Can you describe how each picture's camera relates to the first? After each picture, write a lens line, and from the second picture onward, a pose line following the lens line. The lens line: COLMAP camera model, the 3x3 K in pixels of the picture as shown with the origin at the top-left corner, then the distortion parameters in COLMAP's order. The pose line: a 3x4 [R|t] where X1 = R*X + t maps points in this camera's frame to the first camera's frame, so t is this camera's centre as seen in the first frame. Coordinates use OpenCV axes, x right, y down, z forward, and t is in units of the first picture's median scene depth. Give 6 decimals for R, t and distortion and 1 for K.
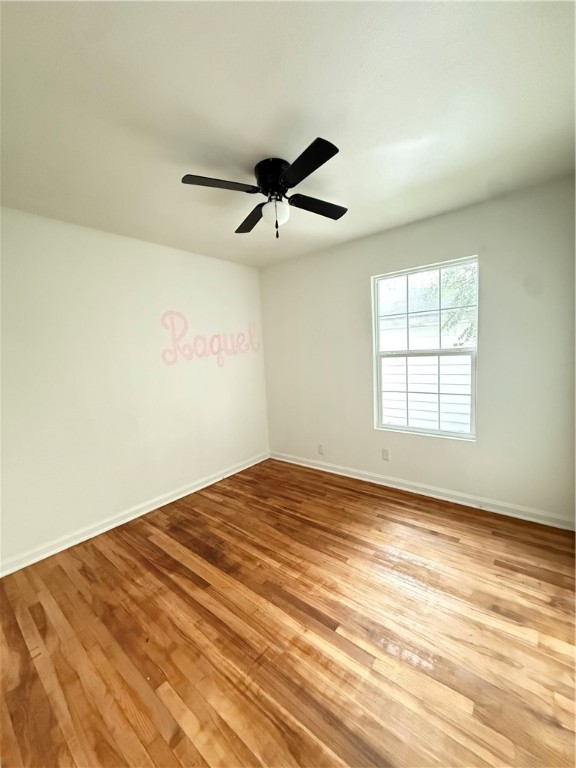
lens RADIAL K [[306.0, 0, 286.5], [0, 306.0, 382.9], [0, 0, 1]] dist [0.000488, -0.000134]
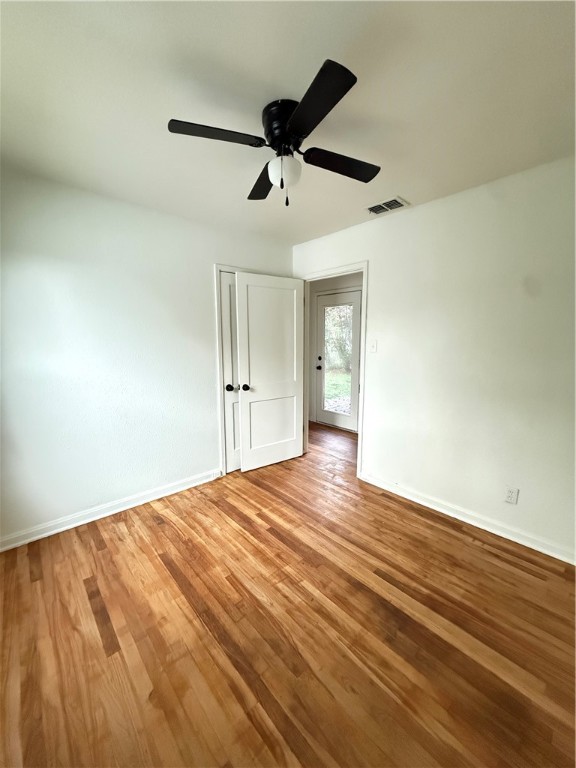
lens RADIAL K [[306.0, 0, 286.5], [0, 306.0, 382.9], [0, 0, 1]] dist [0.000488, -0.000134]
pose [[-0.987327, 0.027115, 0.156365, -0.133313], [0.063670, 0.970201, 0.233785, -0.182533], [-0.145367, 0.240778, -0.959633, 1.747675]]
